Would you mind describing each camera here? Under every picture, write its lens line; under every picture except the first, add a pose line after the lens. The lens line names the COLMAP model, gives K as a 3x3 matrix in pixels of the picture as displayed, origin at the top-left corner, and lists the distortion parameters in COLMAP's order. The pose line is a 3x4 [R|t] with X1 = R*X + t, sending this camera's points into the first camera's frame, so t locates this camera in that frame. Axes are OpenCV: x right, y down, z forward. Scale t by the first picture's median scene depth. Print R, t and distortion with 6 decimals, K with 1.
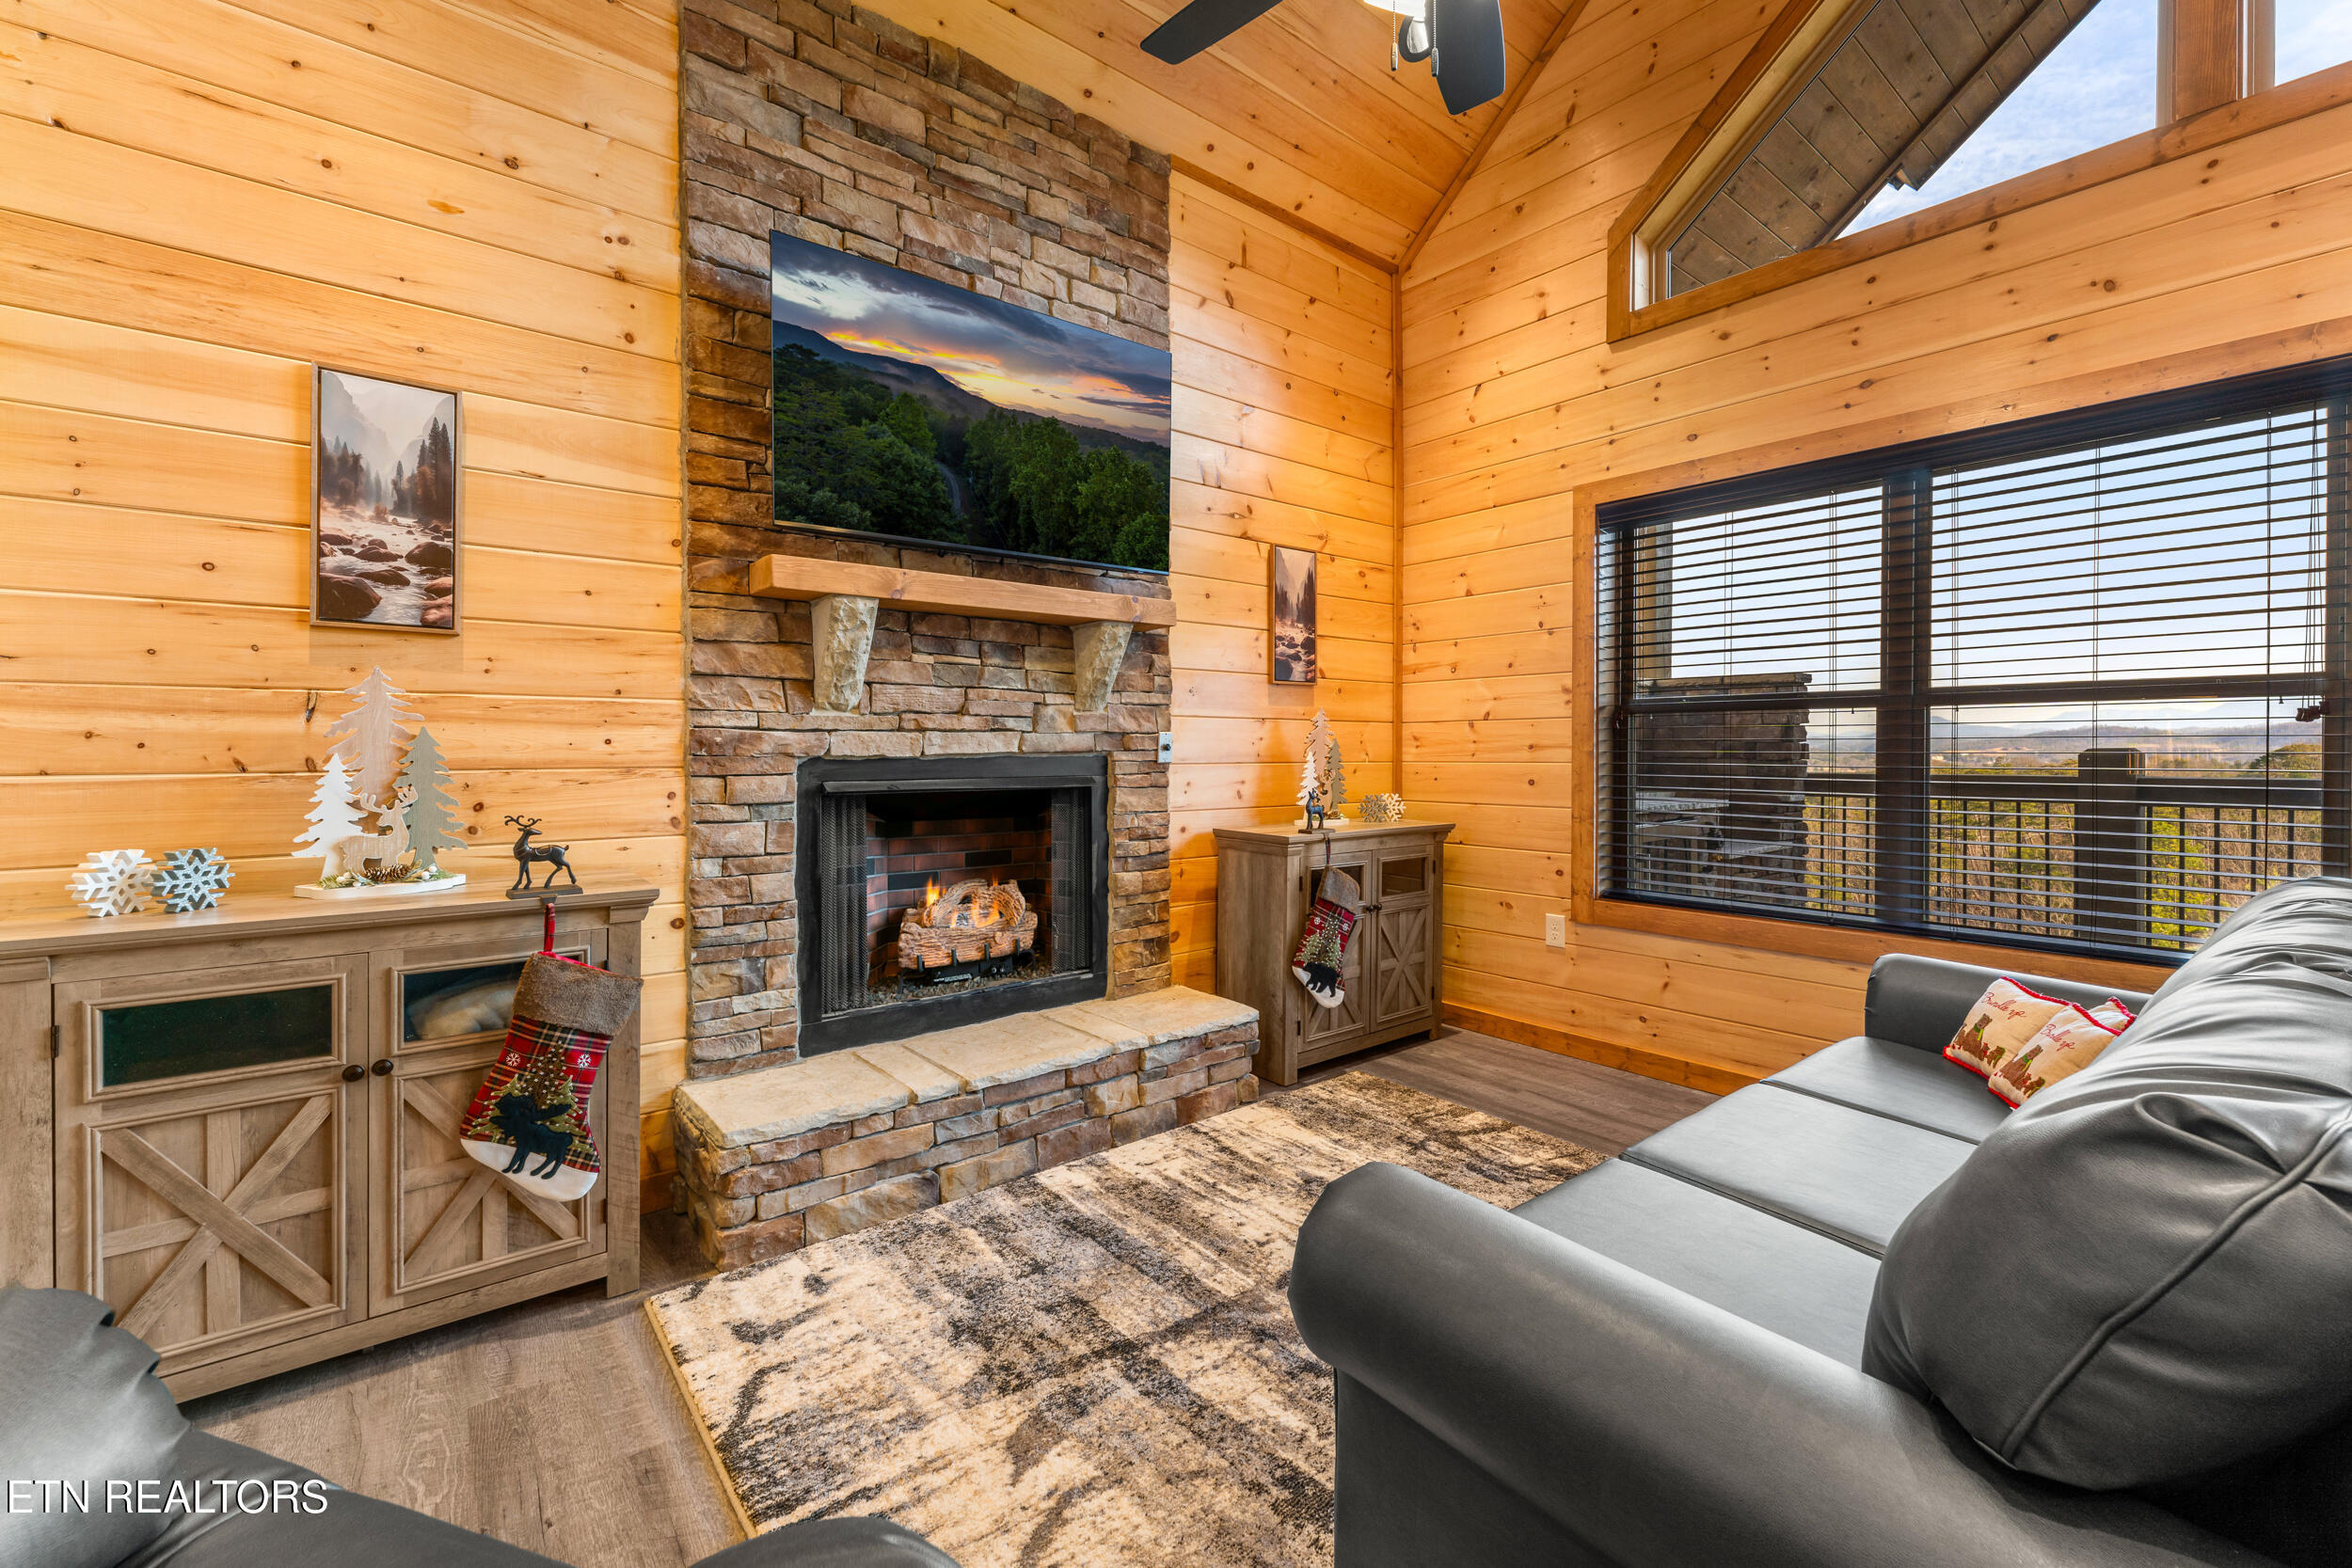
lens RADIAL K [[960.2, 0, 1181.2], [0, 960.2, 759.9], [0, 0, 1]] dist [0.001737, -0.000756]
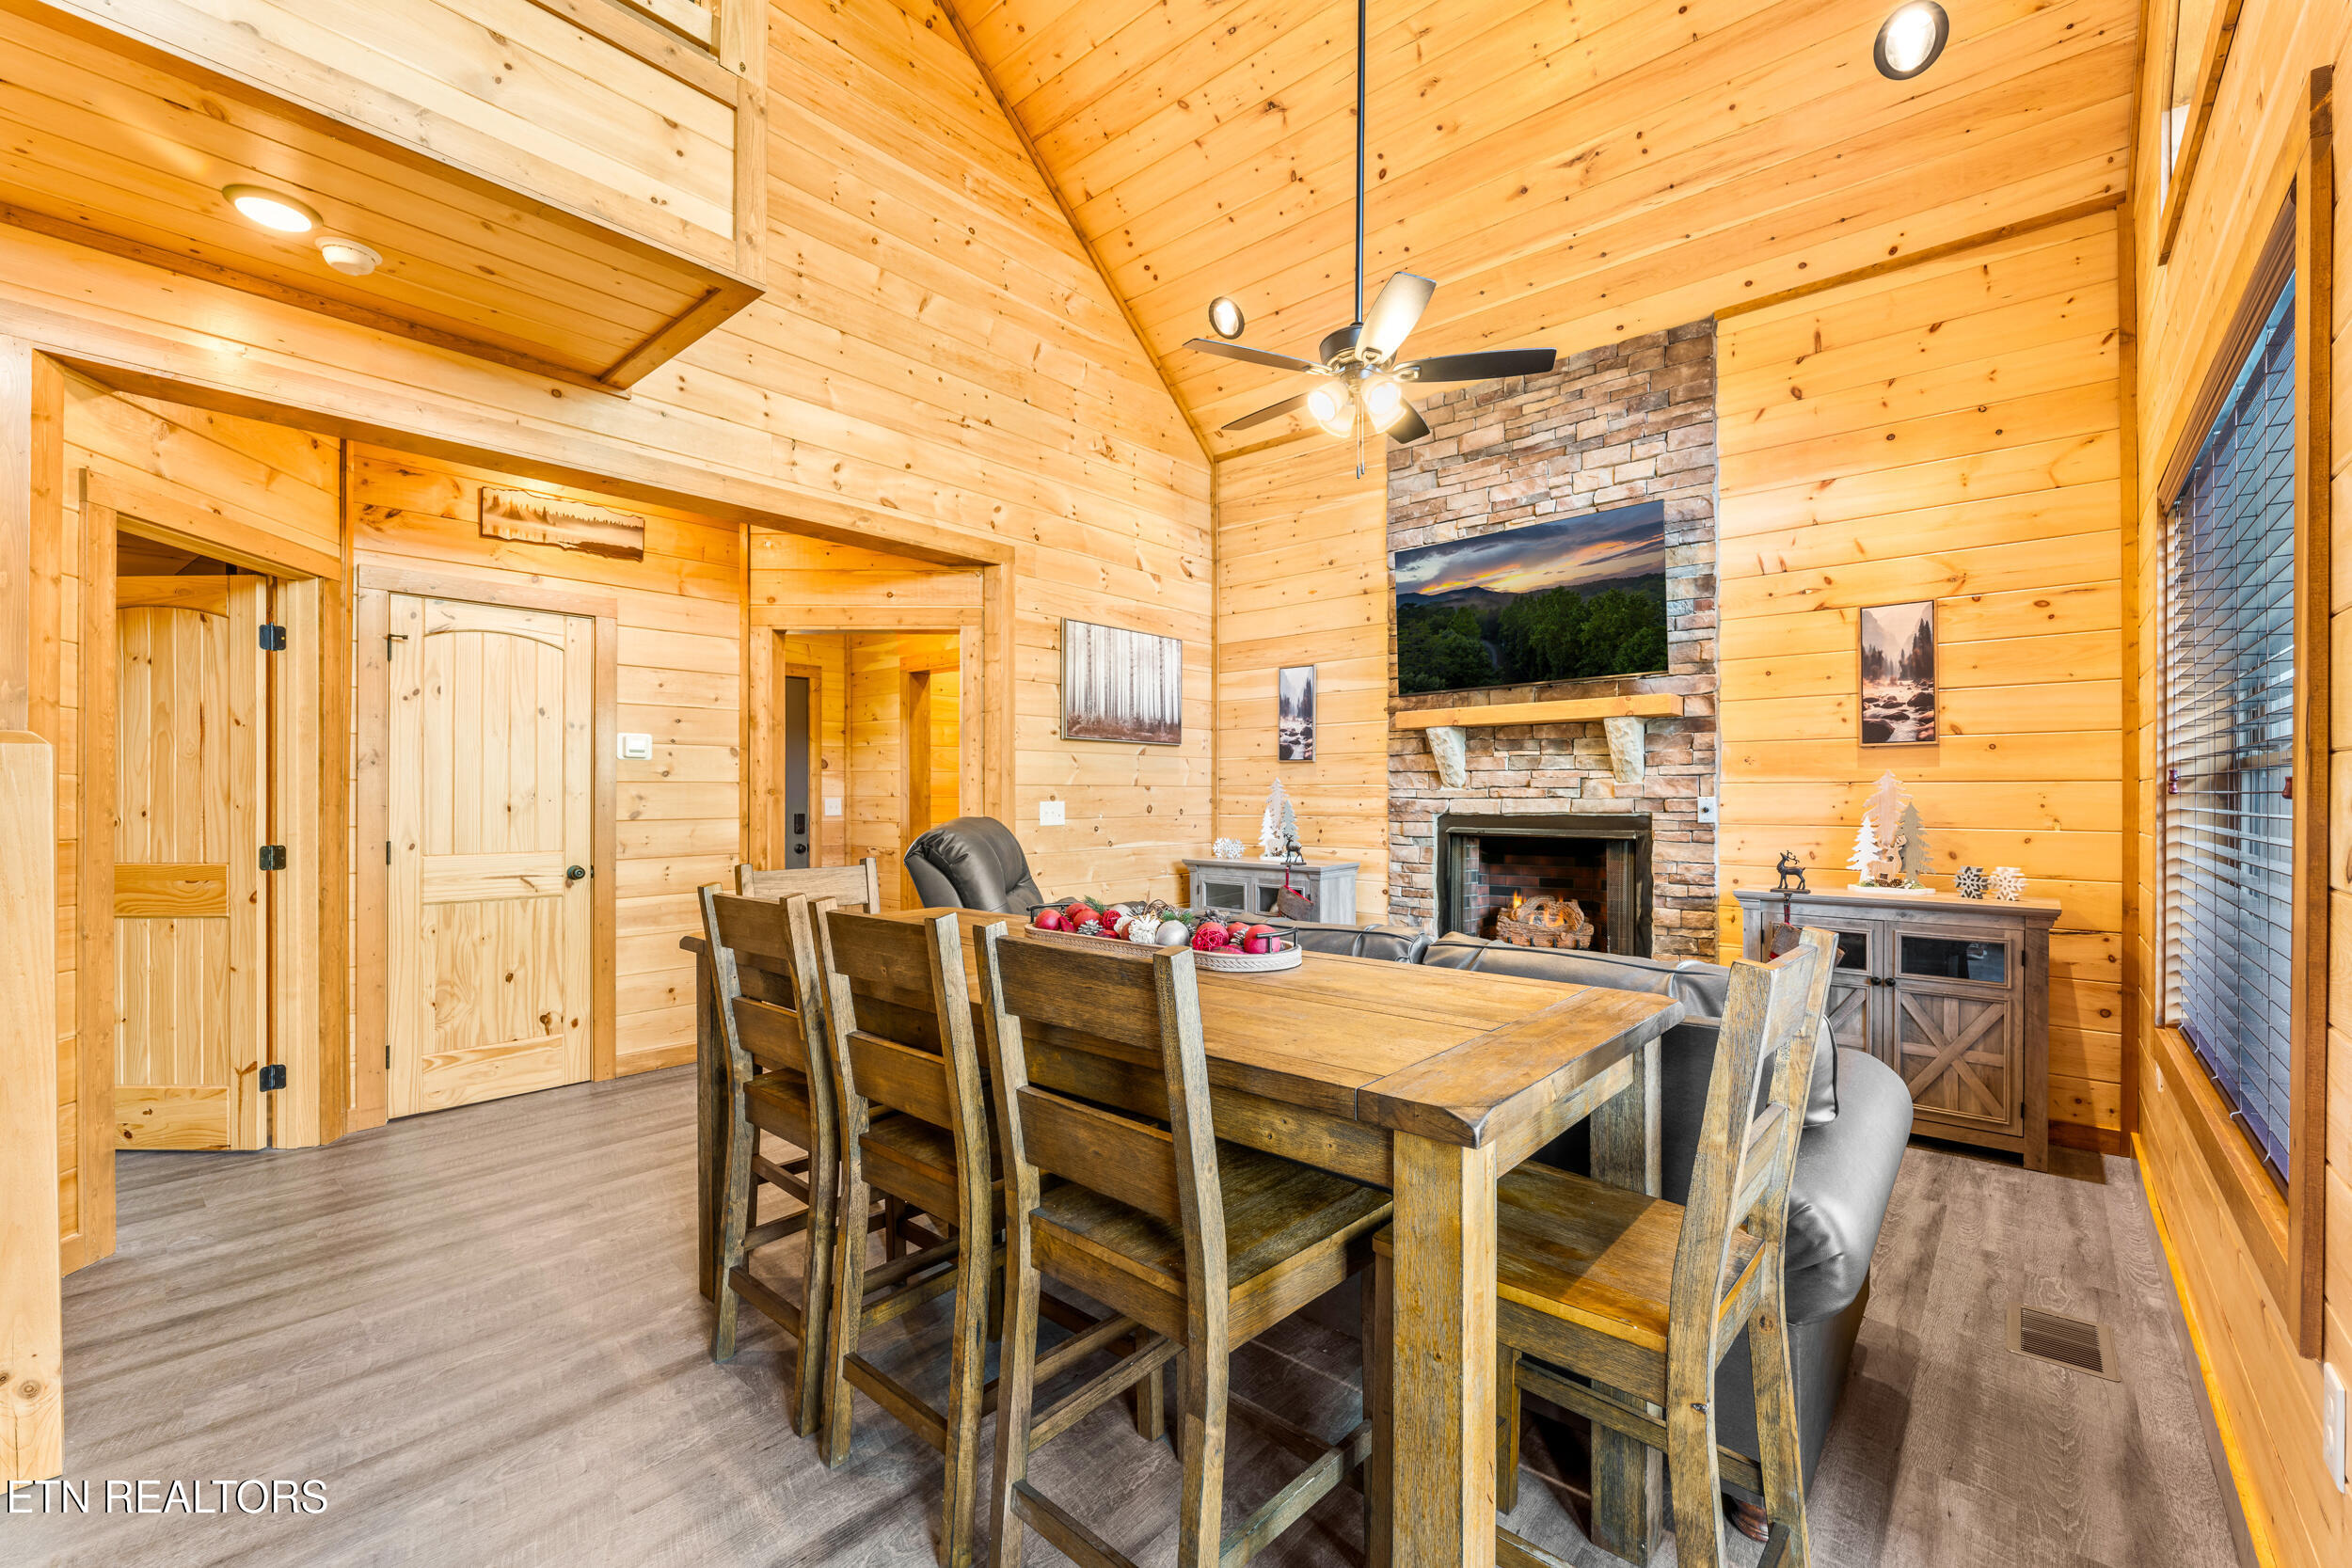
lens RADIAL K [[960.2, 0, 1199.2], [0, 960.2, 780.7], [0, 0, 1]] dist [0.001737, -0.000756]
pose [[0.185973, -0.013194, -0.982466, 1.223195], [-0.007844, 0.999858, -0.014912, -0.031061], [0.982524, 0.010480, 0.185843, 0.184760]]
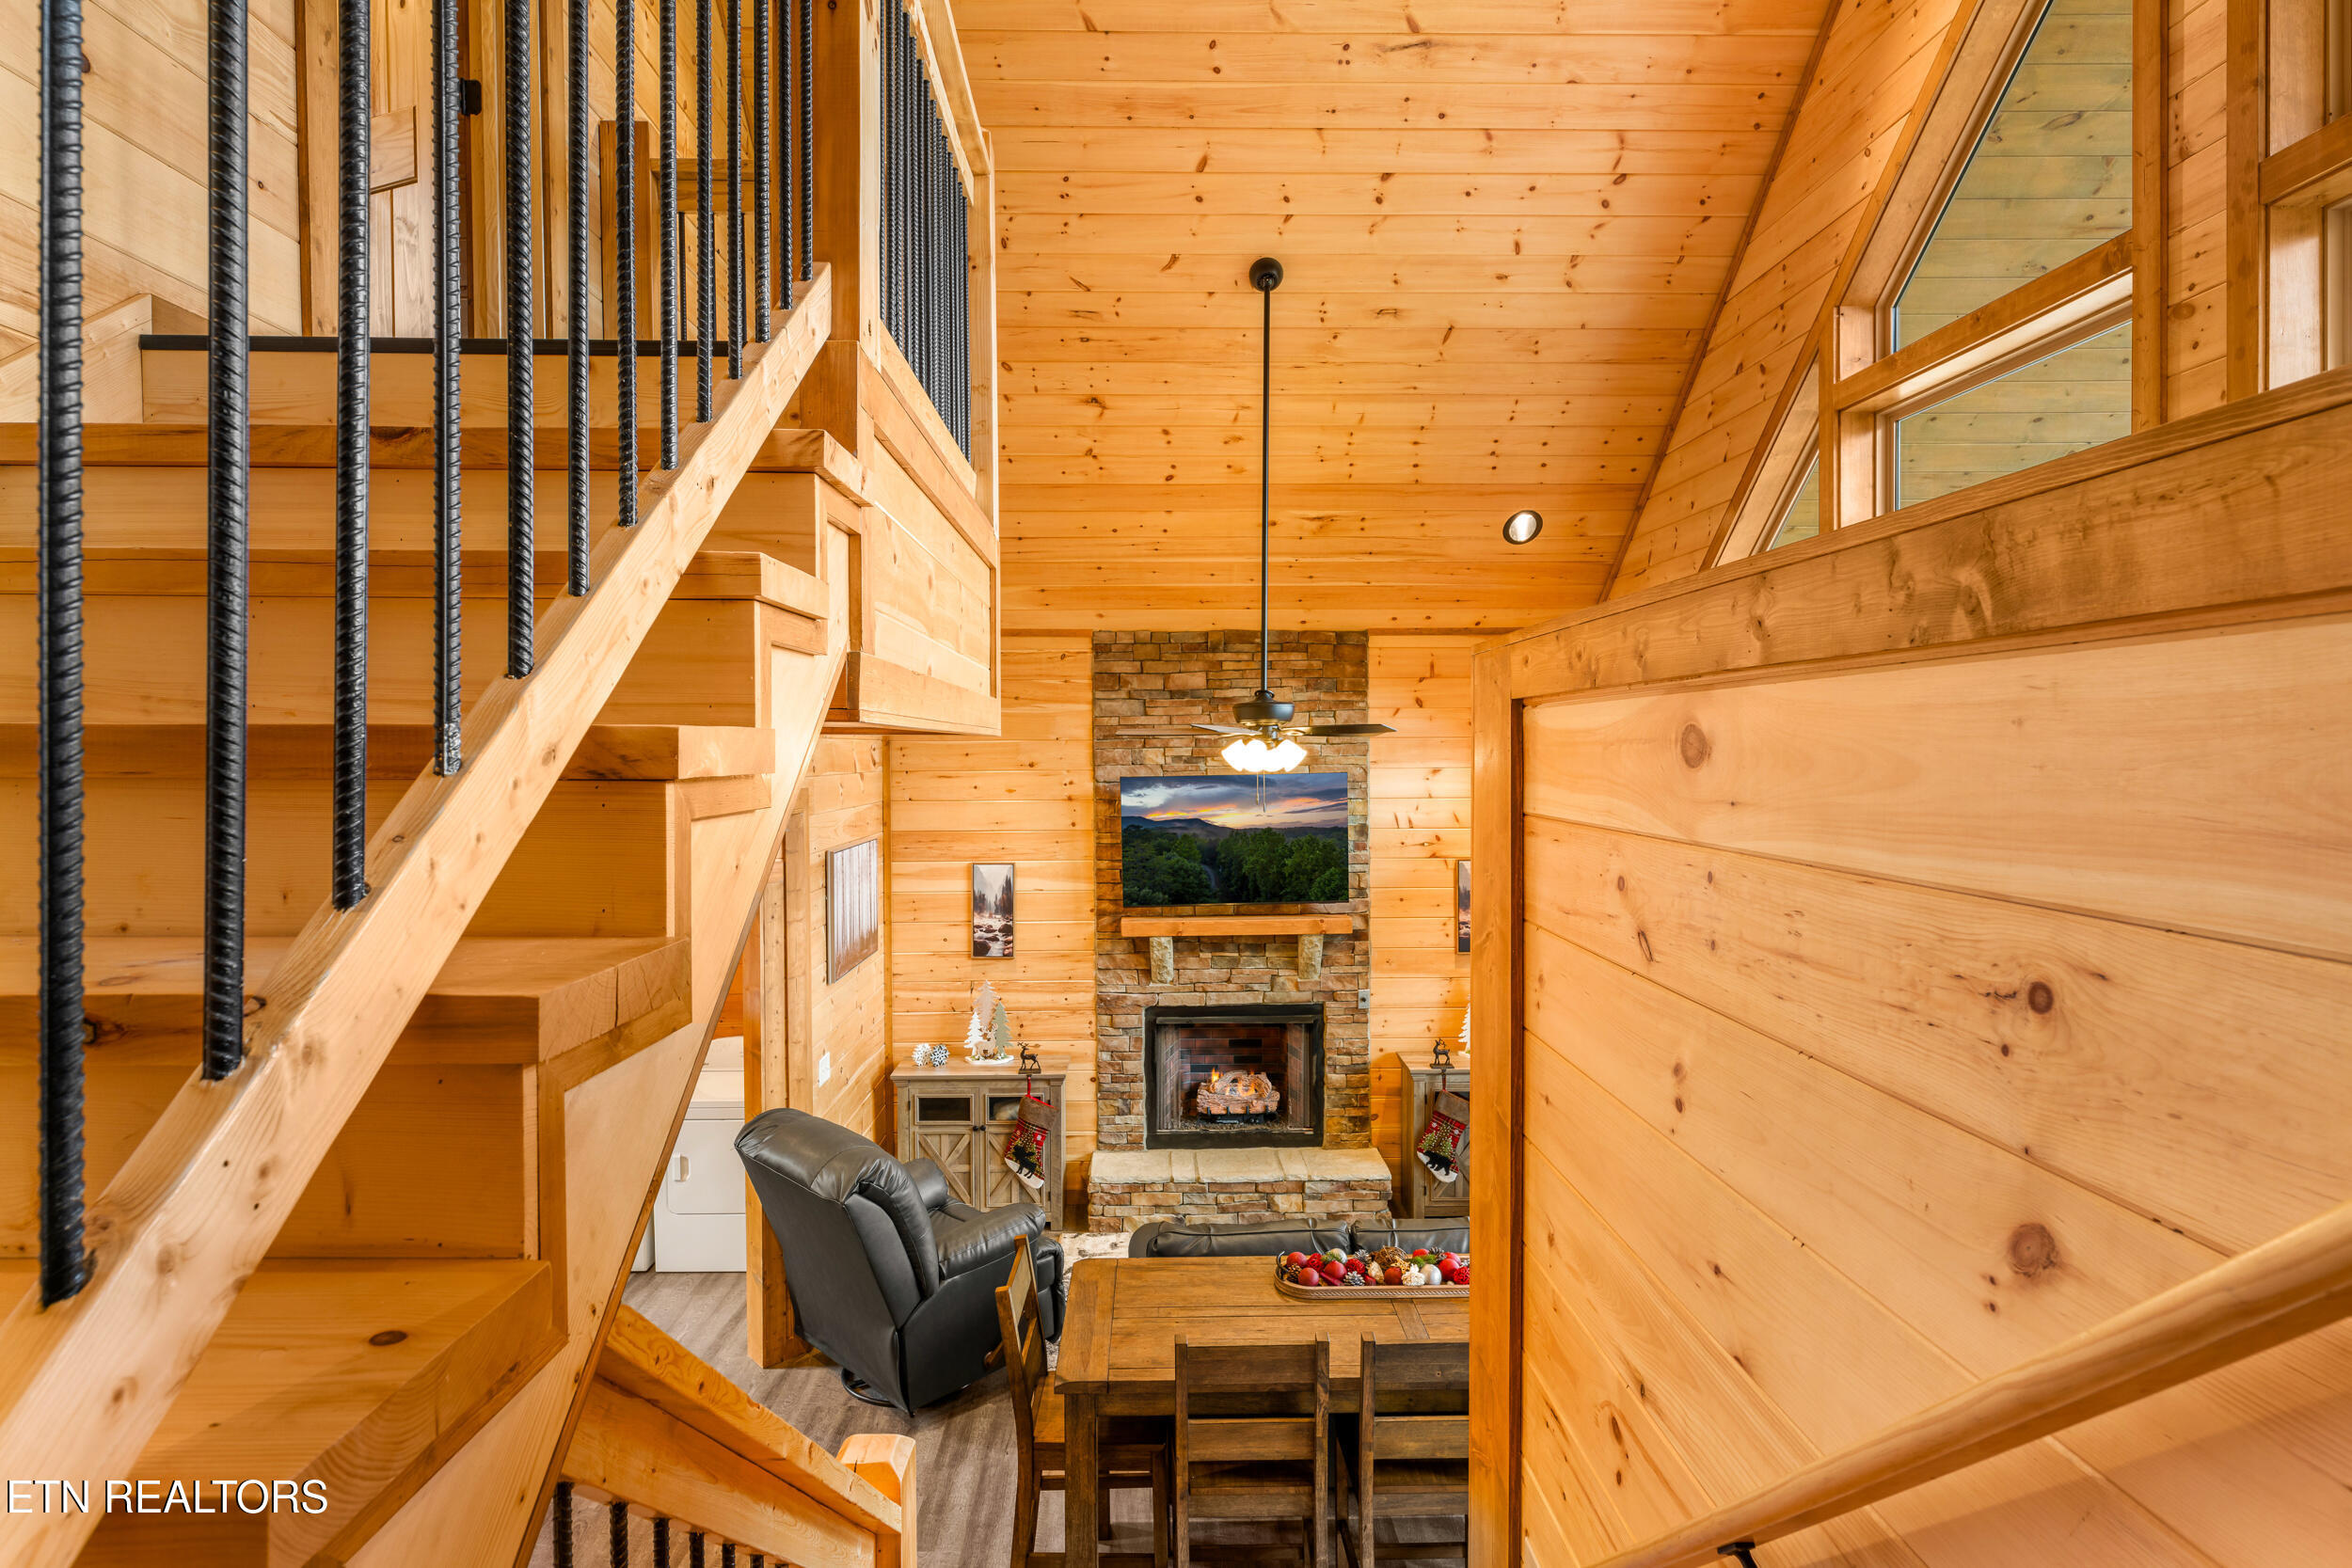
lens RADIAL K [[1159.2, 0, 1166.1], [0, 1159.2, 771.6], [0, 0, 1]] dist [-0.013836, -0.000381]
pose [[0.783682, 0.001975, -0.621160, 1.095294], [0.002700, 0.999975, 0.006587, -0.481489], [0.621157, -0.006839, 0.783656, -0.858735]]
